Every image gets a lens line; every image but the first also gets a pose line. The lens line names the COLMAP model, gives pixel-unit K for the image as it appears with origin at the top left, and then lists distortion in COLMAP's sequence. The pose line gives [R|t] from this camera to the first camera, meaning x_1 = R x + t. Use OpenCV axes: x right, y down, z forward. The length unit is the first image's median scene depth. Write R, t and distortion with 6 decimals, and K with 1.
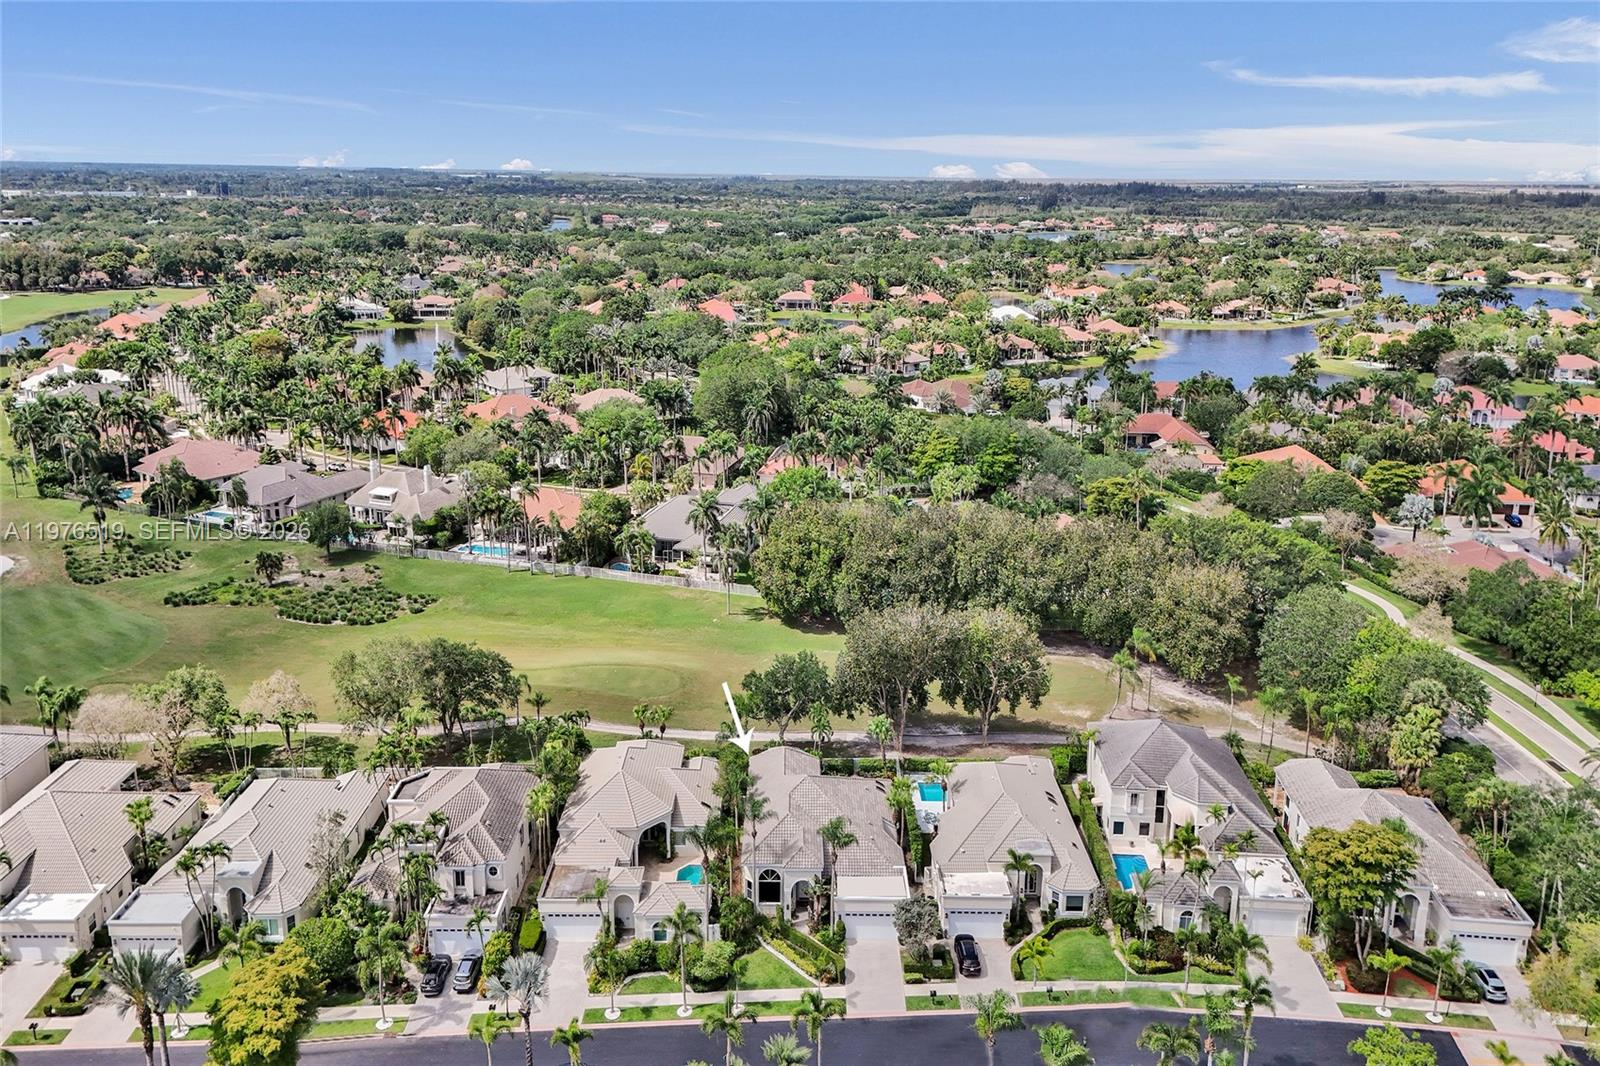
lens RADIAL K [[1220.5, 0, 800.0], [0, 1220.5, 533.0], [0, 0, 1]] dist [0.099842, -0.101210]
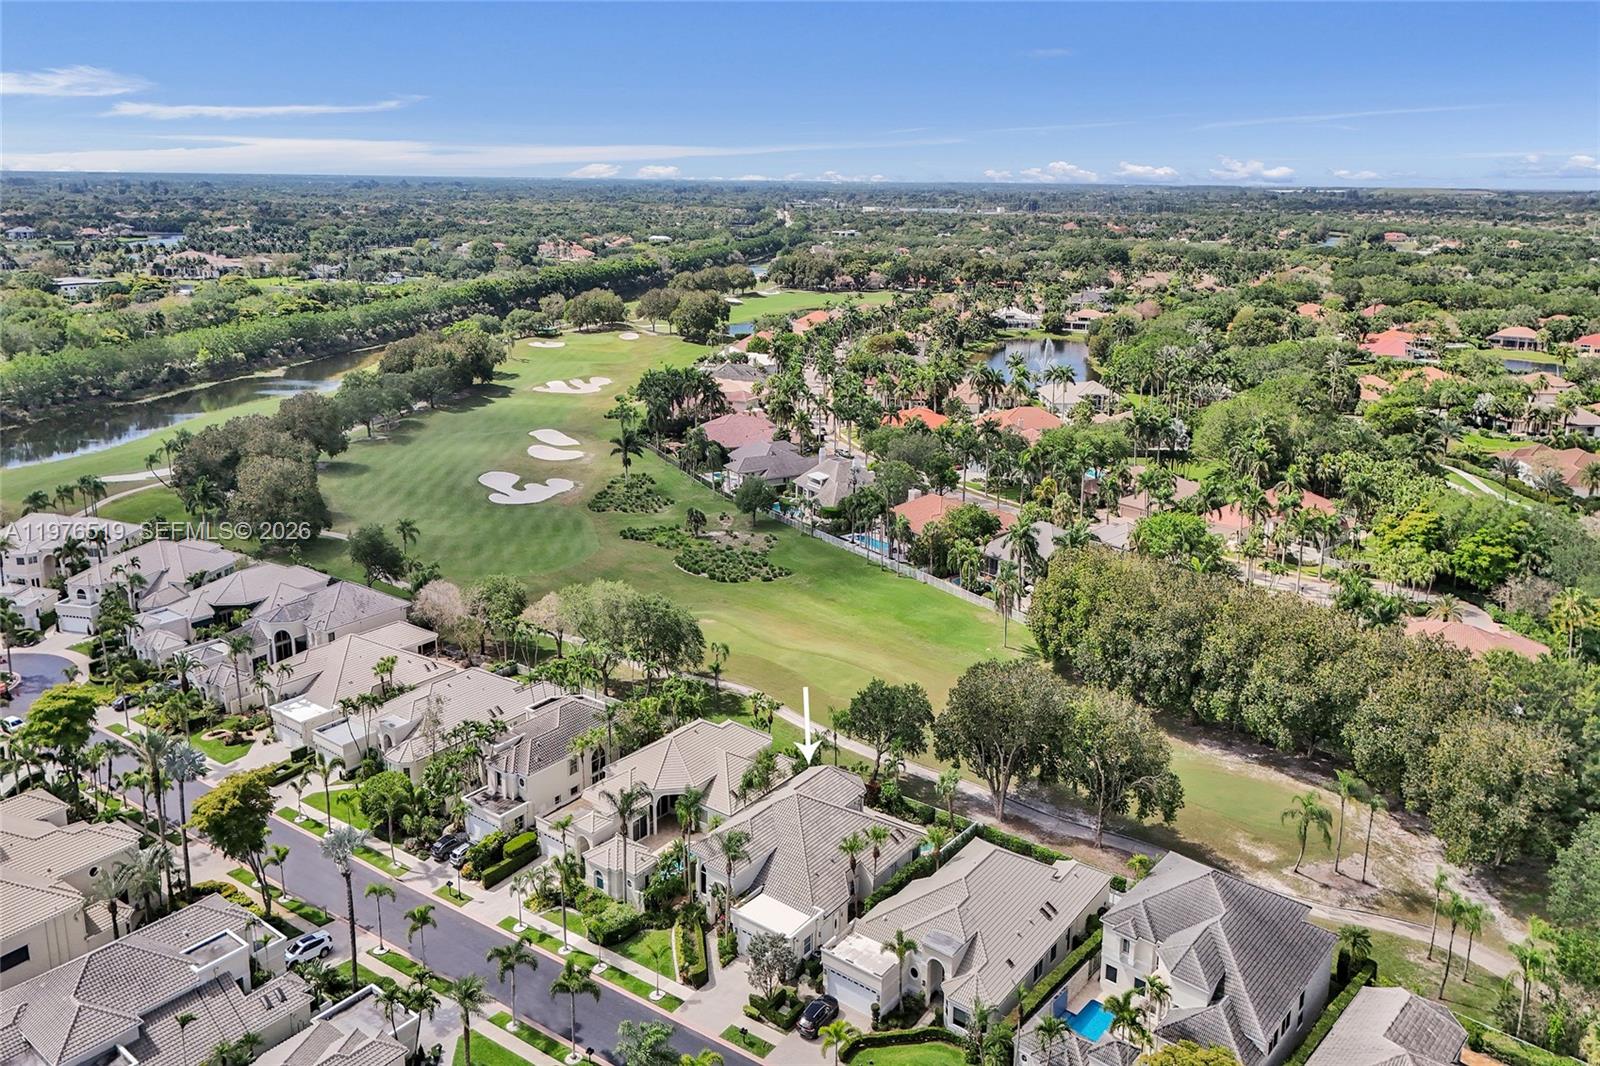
lens RADIAL K [[1220.5, 0, 800.0], [0, 1220.5, 533.0], [0, 0, 1]] dist [0.099842, -0.101210]
pose [[0.775672, 0.173476, -0.606827, 0.303421], [-0.180611, 0.982286, 0.049944, -0.031737], [0.604741, 0.070859, 0.793263, 0.103097]]
